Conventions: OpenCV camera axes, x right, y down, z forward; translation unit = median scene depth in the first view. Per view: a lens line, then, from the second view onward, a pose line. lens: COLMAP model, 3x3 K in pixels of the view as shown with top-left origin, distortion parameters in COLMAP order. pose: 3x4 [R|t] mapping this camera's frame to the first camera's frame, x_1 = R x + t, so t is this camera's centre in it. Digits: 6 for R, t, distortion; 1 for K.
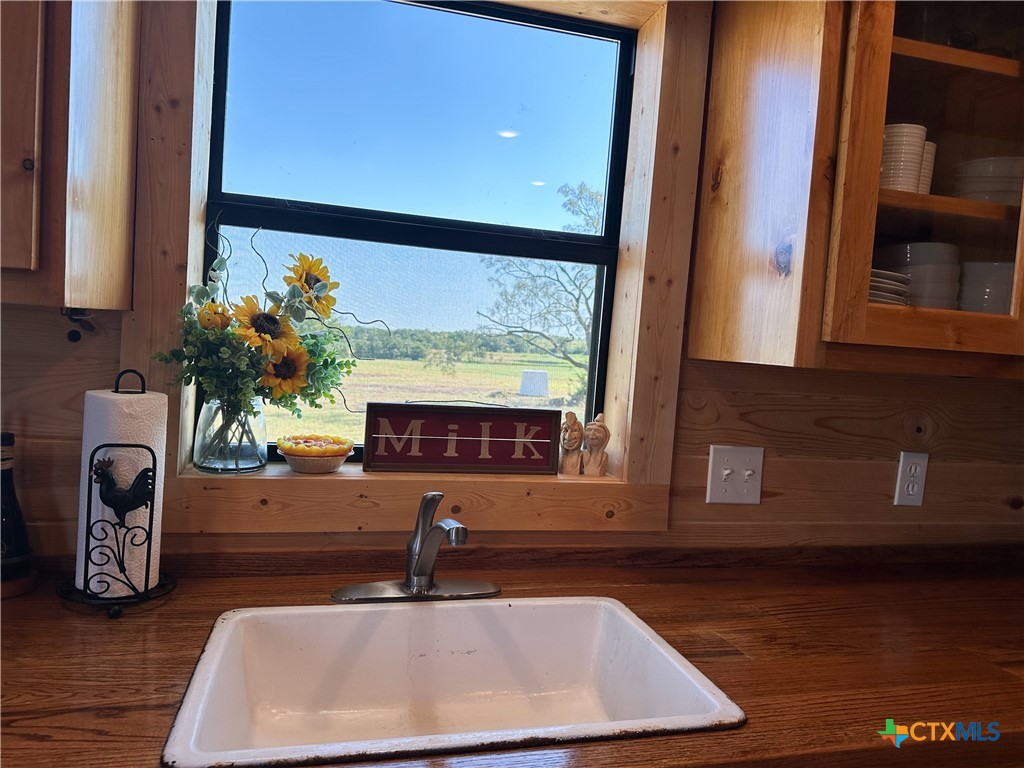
lens RADIAL K [[715.4, 0, 509.3], [0, 715.4, 382.5], [0, 0, 1]] dist [0.150471, -0.269470]
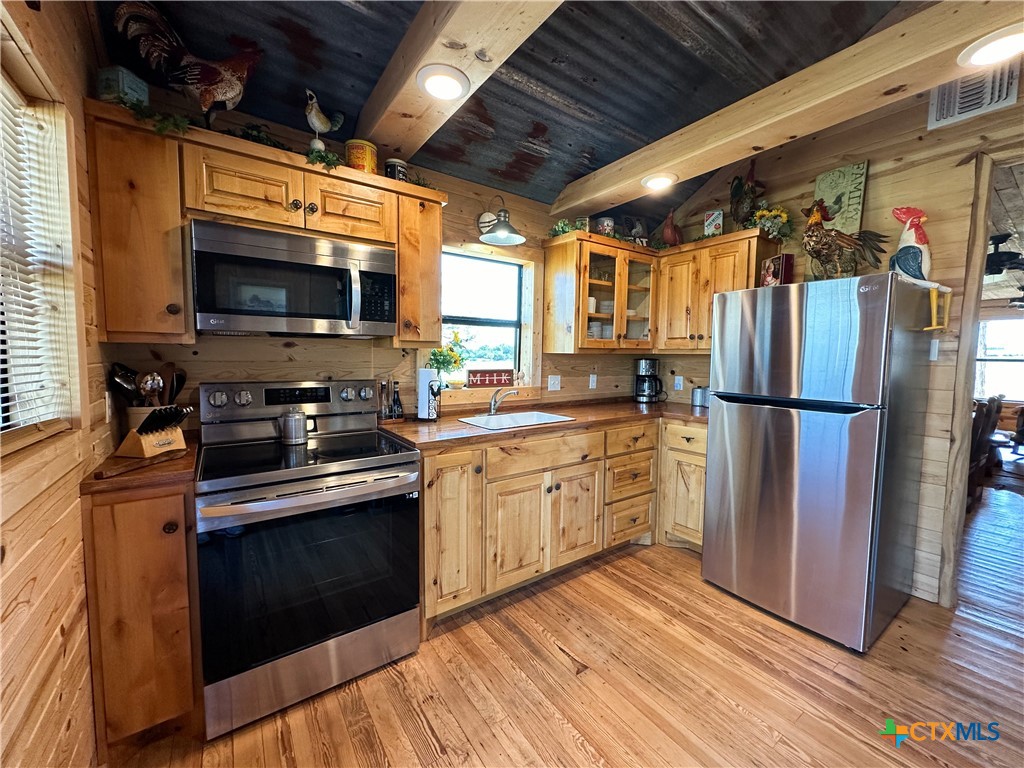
lens RADIAL K [[407.3, 0, 512.2], [0, 407.3, 384.7], [0, 0, 1]] dist [-0.000958, -0.000029]
pose [[0.933581, -0.081247, 0.349034, -0.699913], [0.069188, 0.996501, 0.046901, 0.022214], [-0.351623, -0.019637, 0.935936, -1.004691]]
